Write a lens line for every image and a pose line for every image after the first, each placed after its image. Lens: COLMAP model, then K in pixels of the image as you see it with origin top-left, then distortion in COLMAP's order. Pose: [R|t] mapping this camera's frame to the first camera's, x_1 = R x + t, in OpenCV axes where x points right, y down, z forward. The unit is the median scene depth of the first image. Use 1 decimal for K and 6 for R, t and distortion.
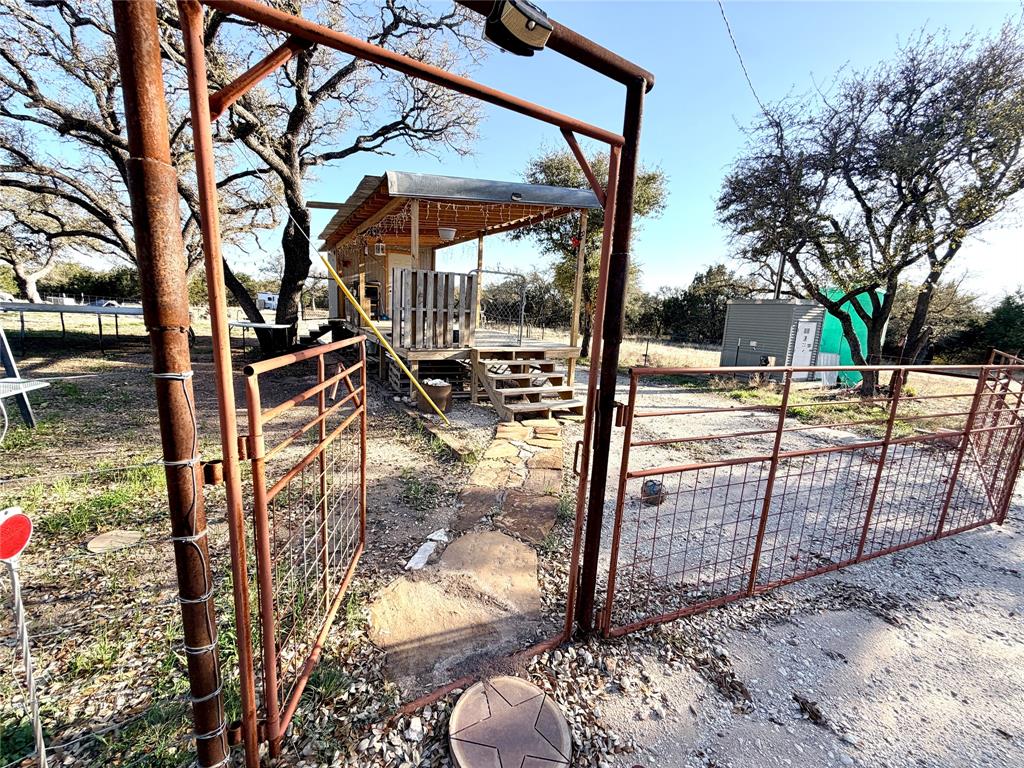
lens RADIAL K [[409.7, 0, 510.1], [0, 409.7, 385.0], [0, 0, 1]] dist [0.002615, 0.000600]
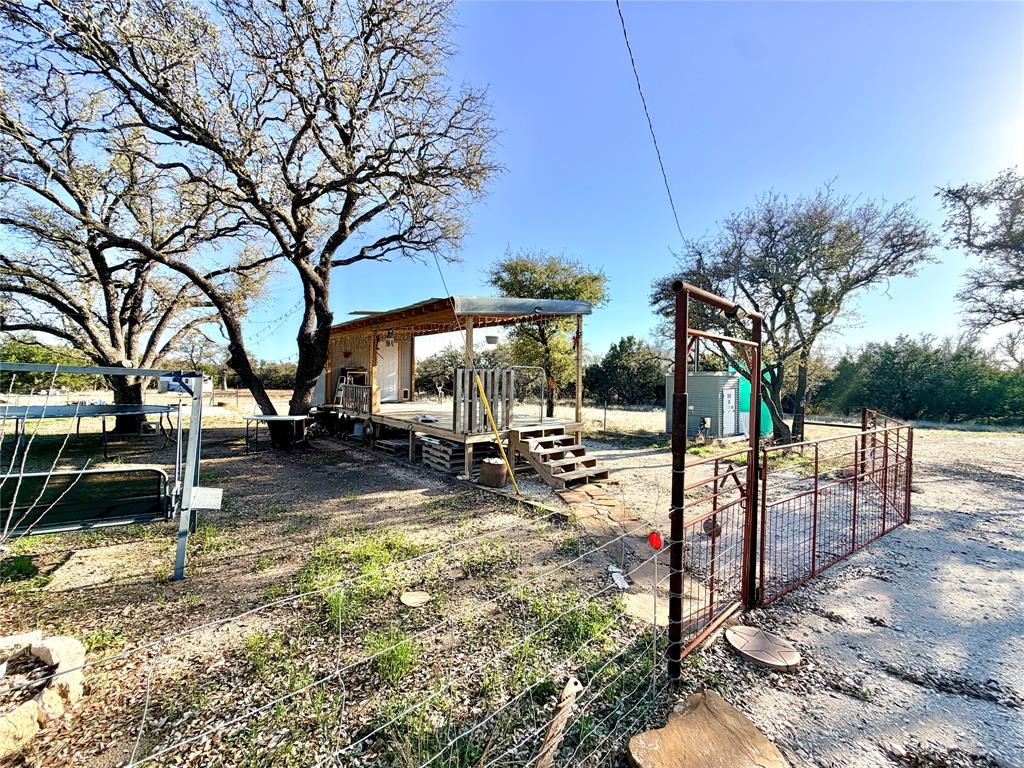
lens RADIAL K [[409.7, 0, 513.2], [0, 409.7, 381.2], [0, 0, 1]] dist [0.002615, 0.000600]
pose [[0.979636, -0.039835, 0.196791, -0.194270], [0.073162, 0.983557, -0.165113, -0.018626], [-0.186978, 0.176148, 0.966443, -0.114155]]
